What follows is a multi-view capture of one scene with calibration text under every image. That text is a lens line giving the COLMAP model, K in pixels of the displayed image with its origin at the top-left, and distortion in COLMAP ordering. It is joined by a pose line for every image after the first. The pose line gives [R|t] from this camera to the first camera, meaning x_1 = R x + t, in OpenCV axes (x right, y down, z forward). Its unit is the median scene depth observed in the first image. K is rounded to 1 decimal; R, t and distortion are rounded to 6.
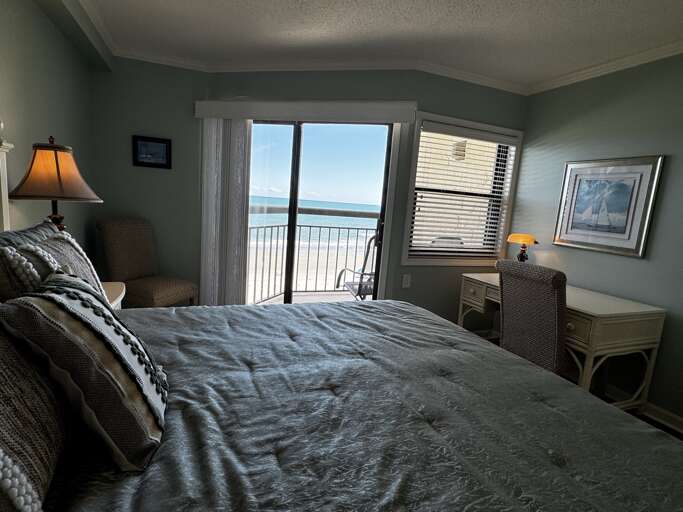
lens RADIAL K [[357.3, 0, 340.2], [0, 357.3, 253.6], [0, 0, 1]] dist [0.006546, -0.000384]
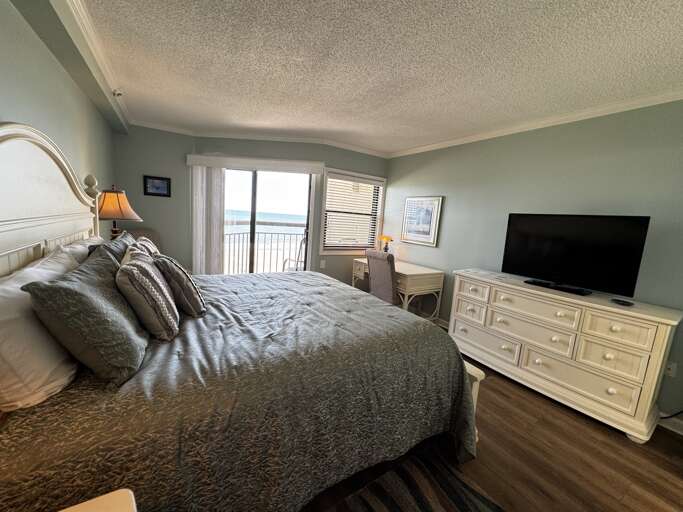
lens RADIAL K [[275.1, 0, 345.0], [0, 275.1, 259.1], [0, 0, 1]] dist [-0.003939, -0.000094]
pose [[0.982590, -0.028168, 0.183638, 0.050565], [0.024390, 0.999442, 0.022801, 0.027193], [-0.184178, -0.017925, 0.982729, -0.360721]]
